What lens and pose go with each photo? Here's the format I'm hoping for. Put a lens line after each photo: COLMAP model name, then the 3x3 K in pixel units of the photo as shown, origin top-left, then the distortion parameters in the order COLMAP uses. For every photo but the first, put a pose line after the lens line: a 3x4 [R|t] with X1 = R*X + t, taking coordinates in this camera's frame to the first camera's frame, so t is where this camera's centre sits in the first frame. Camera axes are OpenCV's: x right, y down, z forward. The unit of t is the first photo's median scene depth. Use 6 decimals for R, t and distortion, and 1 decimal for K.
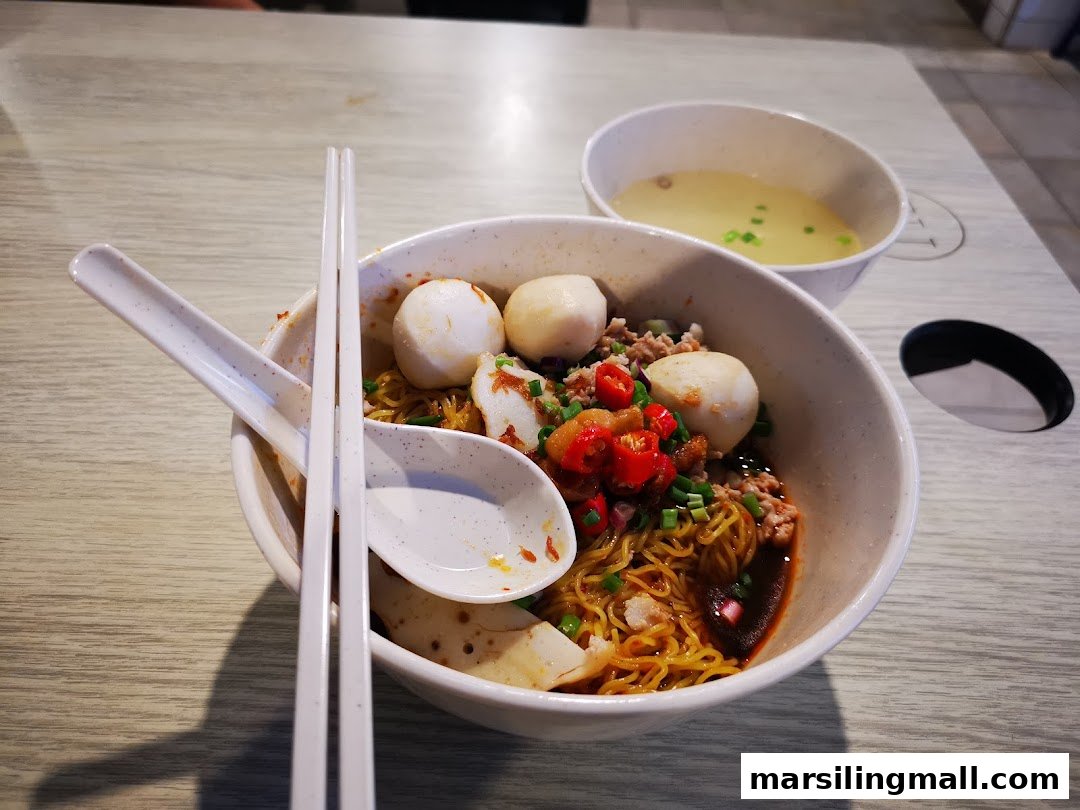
lens RADIAL K [[979.1, 0, 540.0], [0, 979.1, 405.0], [0, 0, 1]] dist [-0.103750, 0.002335]
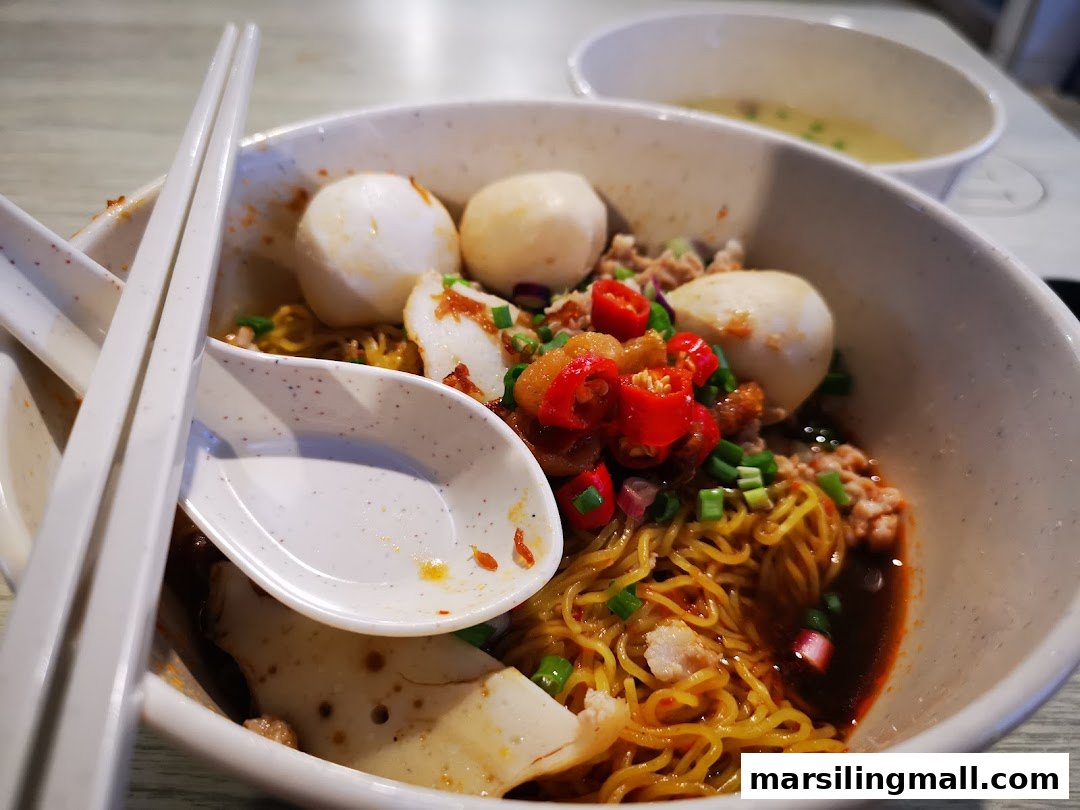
lens RADIAL K [[979.1, 0, 540.0], [0, 979.1, 405.0], [0, 0, 1]] dist [-0.103750, 0.002335]
pose [[0.999900, -0.013726, -0.003274, 0.024212], [0.013475, 0.997635, -0.067396, 0.093913], [0.004192, 0.067345, 0.997721, 0.364749]]
